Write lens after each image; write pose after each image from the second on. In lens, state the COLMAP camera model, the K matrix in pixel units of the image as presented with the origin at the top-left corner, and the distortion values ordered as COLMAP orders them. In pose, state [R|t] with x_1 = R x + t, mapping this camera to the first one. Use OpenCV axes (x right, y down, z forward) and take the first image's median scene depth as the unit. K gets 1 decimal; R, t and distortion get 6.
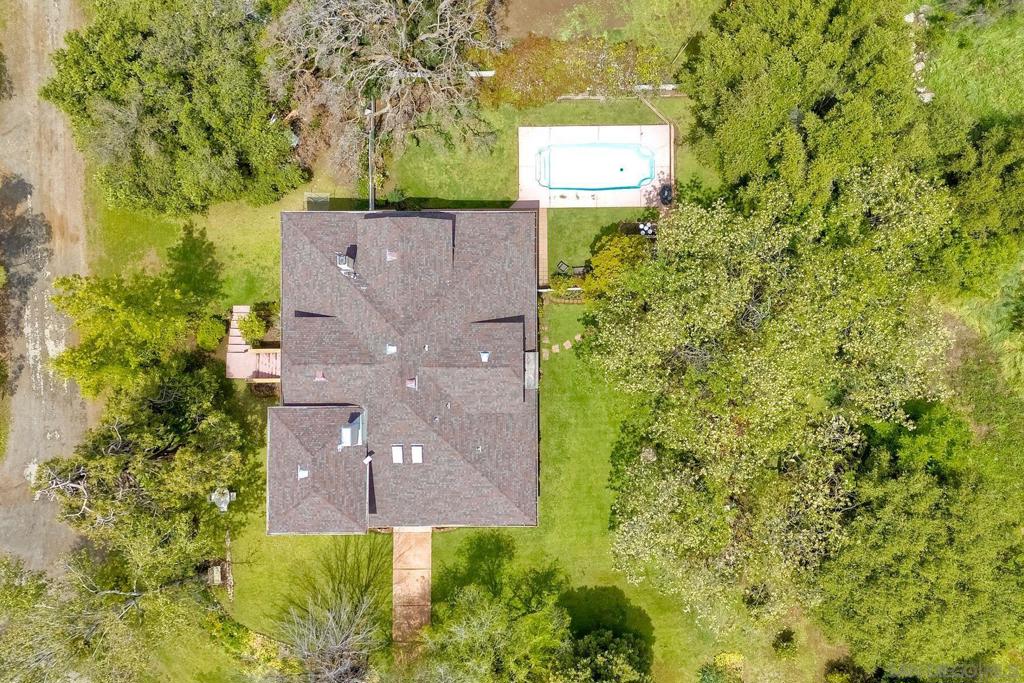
lens RADIAL K [[871.9, 0, 512.0], [0, 871.9, 341.5], [0, 0, 1]] dist [0.067307, -0.060209]
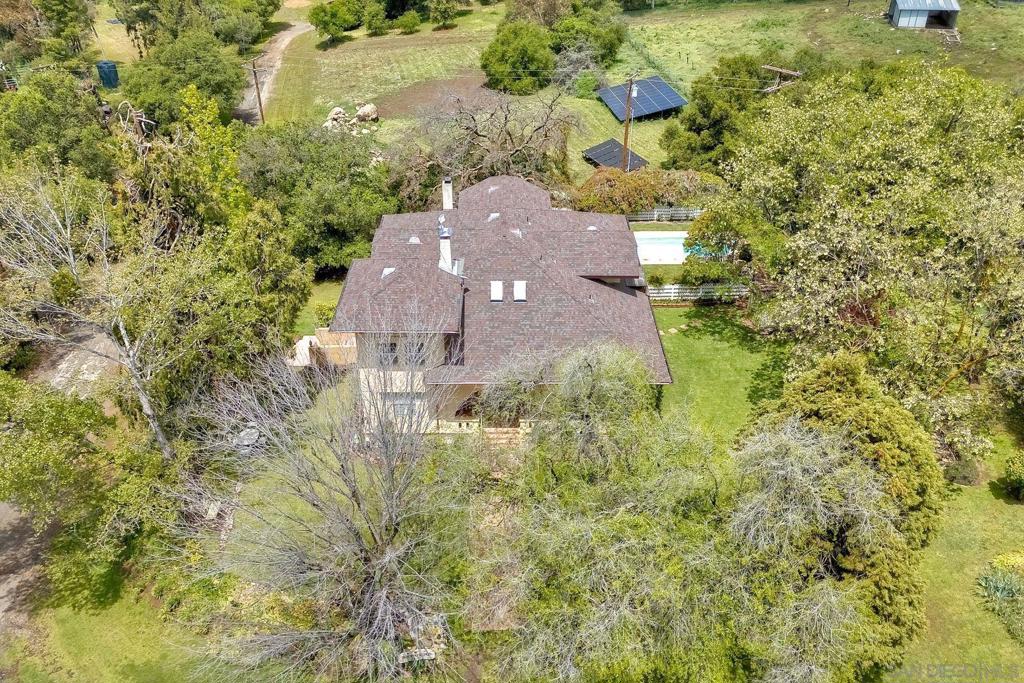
lens RADIAL K [[871.9, 0, 512.0], [0, 871.9, 341.5], [0, 0, 1]] dist [0.067307, -0.060209]
pose [[0.999957, 0.007823, 0.004917, -0.119143], [-0.000328, 0.561856, -0.827235, 0.845913], [-0.009234, 0.827198, 0.561835, 0.563388]]
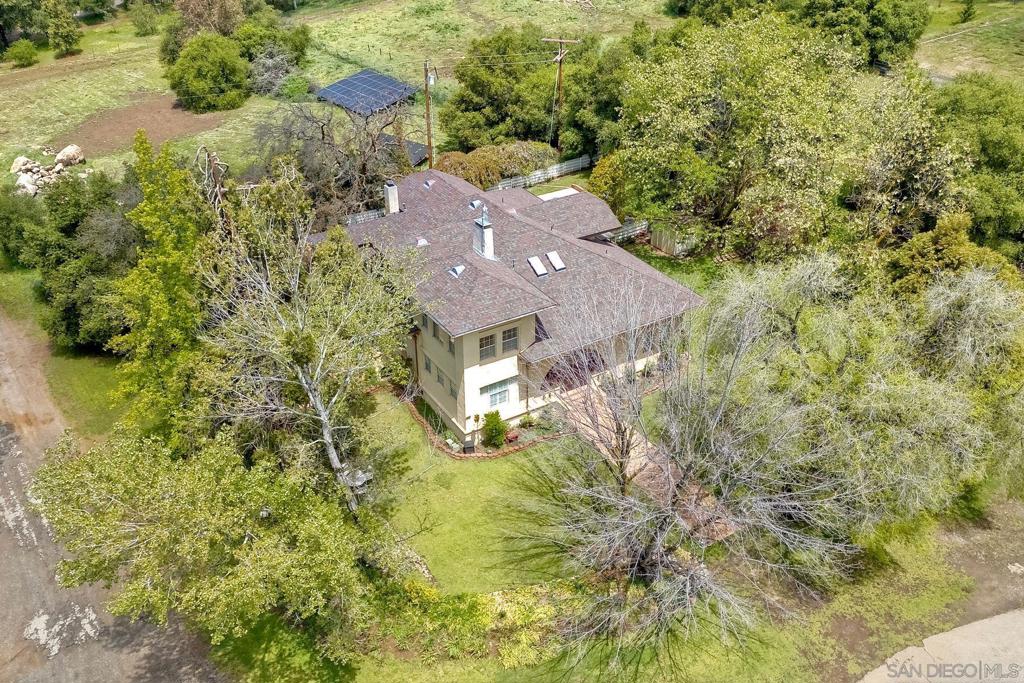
lens RADIAL K [[871.9, 0, 512.0], [0, 871.9, 341.5], [0, 0, 1]] dist [0.067307, -0.060209]
pose [[0.854856, -0.268356, 0.444079, -0.564466], [0.518177, 0.485608, -0.704044, 0.773288], [-0.026714, 0.831968, 0.554181, 0.567740]]
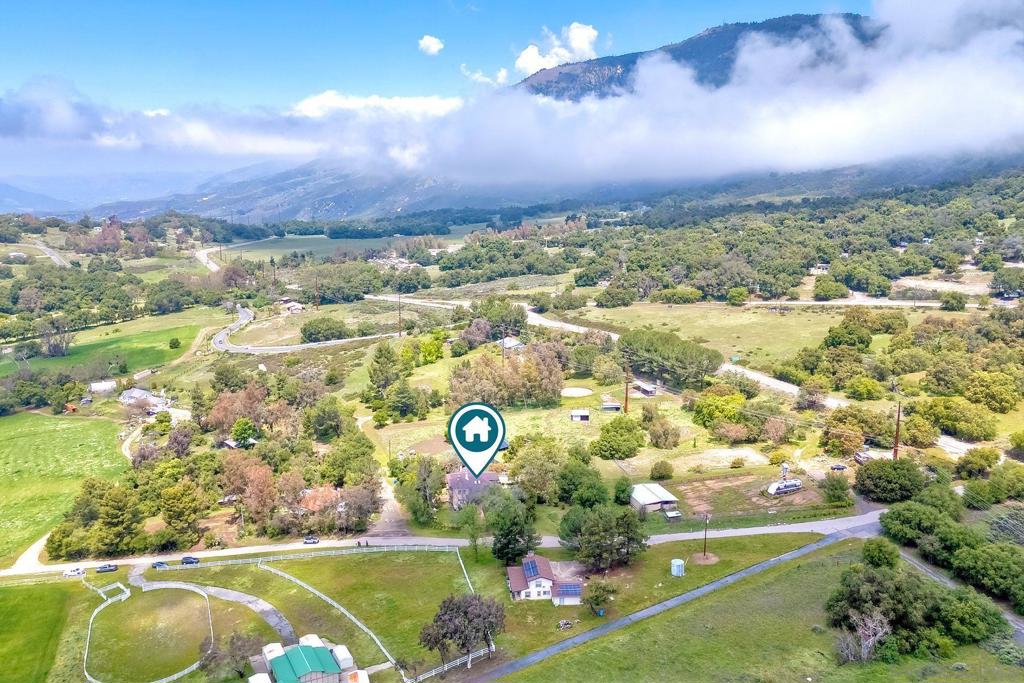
lens RADIAL K [[871.9, 0, 512.0], [0, 871.9, 341.5], [0, 0, 1]] dist [0.067307, -0.060209]
pose [[0.986496, -0.019034, 0.162675, -0.743725], [0.162575, 0.234270, -0.958482, 4.895427], [-0.019866, 0.971985, 0.234201, -1.018543]]
